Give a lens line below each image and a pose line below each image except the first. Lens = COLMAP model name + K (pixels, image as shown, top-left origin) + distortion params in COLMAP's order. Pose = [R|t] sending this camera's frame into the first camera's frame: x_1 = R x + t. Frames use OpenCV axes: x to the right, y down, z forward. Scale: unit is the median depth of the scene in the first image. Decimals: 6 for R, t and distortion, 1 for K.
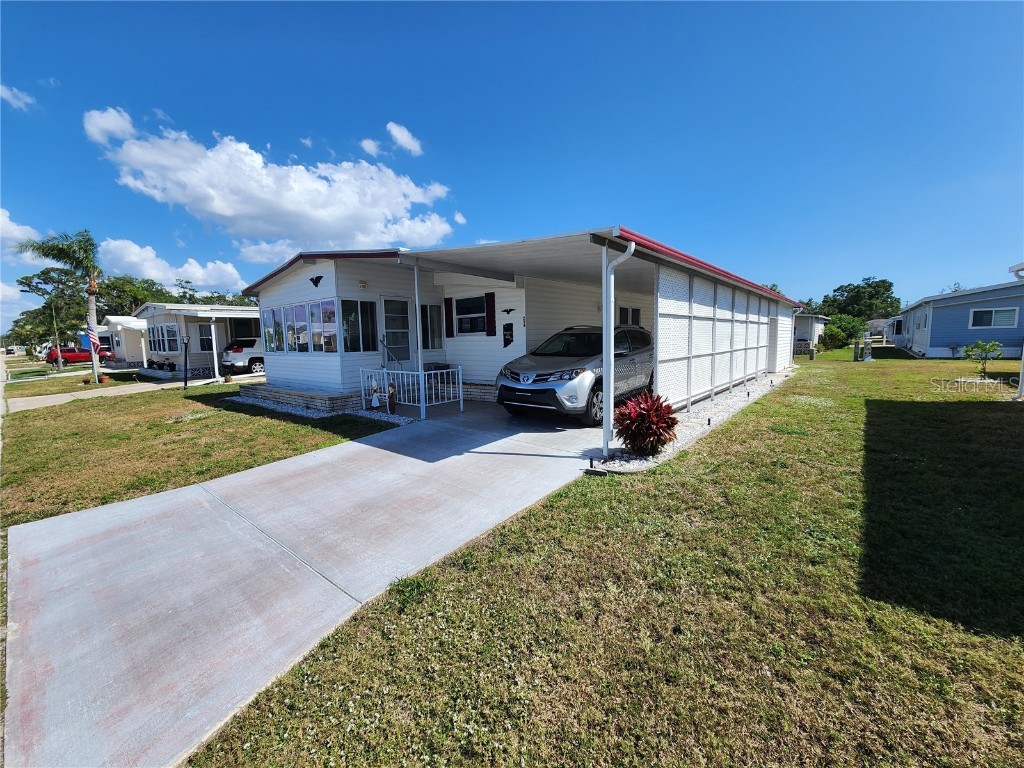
lens RADIAL K [[423.1, 0, 514.2], [0, 423.1, 382.0], [0, 0, 1]] dist [0.001177, 0.000234]
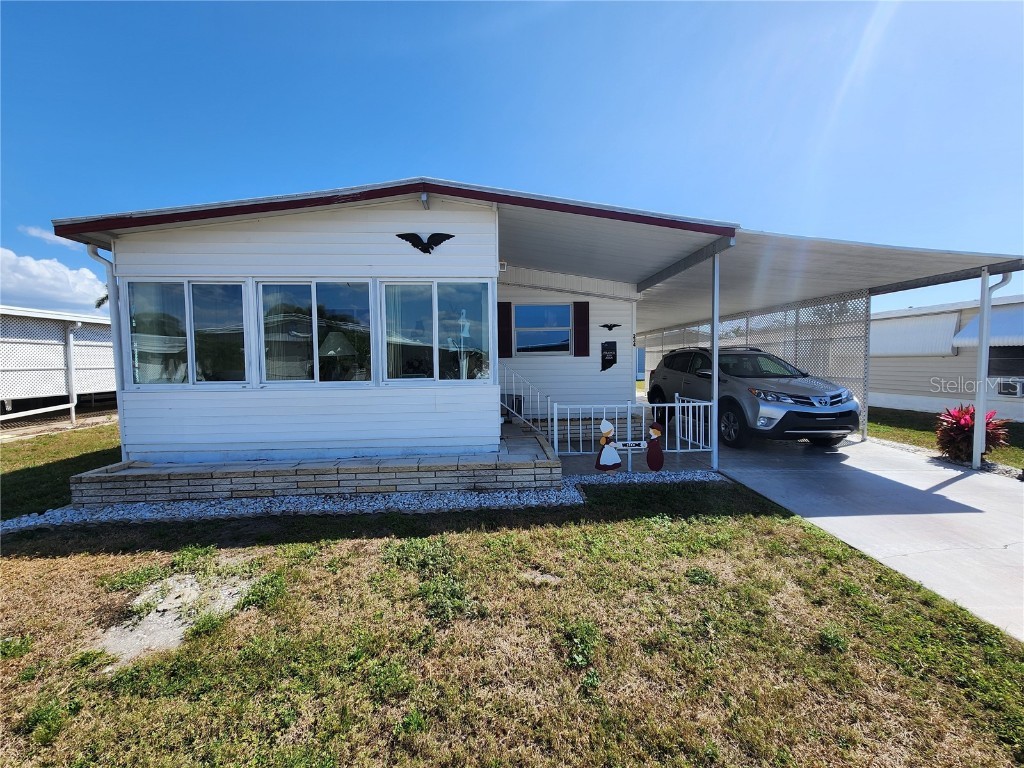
lens RADIAL K [[423.1, 0, 514.2], [0, 423.1, 382.0], [0, 0, 1]] dist [0.001177, 0.000234]
pose [[0.714913, -0.017666, 0.698990, -0.713840], [0.069049, 0.996578, -0.045435, -0.035784], [-0.695795, 0.080746, 0.713687, 0.546399]]
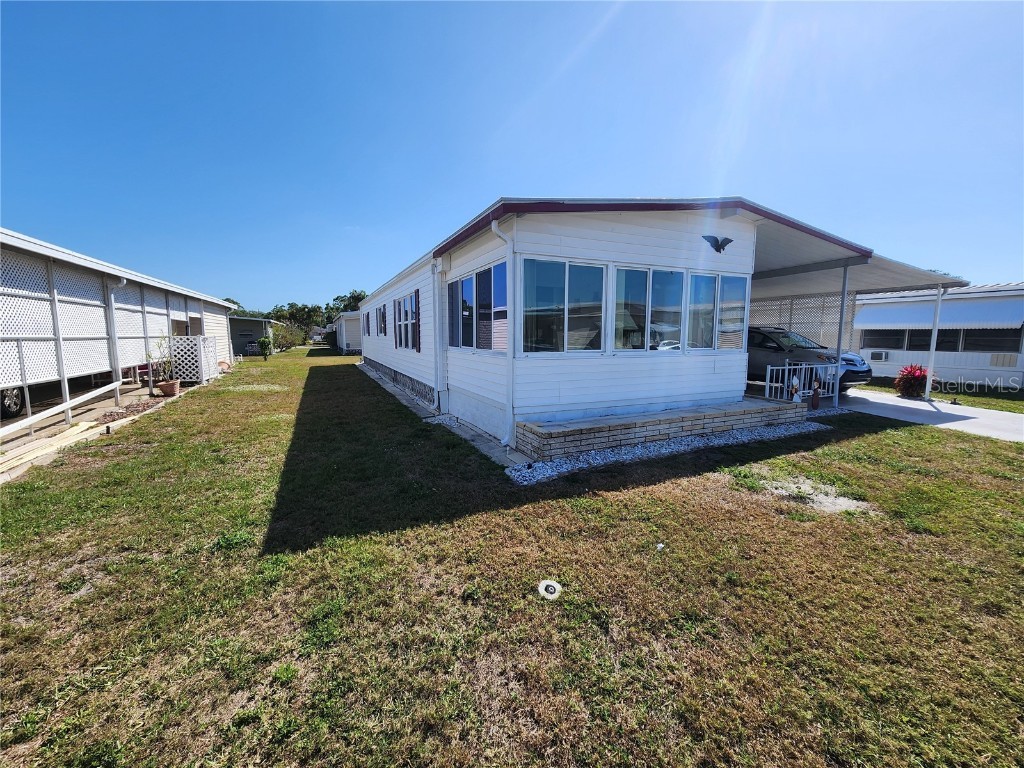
lens RADIAL K [[423.1, 0, 514.2], [0, 423.1, 382.0], [0, 0, 1]] dist [0.001177, 0.000234]
pose [[0.421320, -0.076994, 0.903638, -1.166636], [0.085387, 0.995331, 0.044995, -0.072742], [-0.902883, 0.058202, 0.425928, 0.969381]]
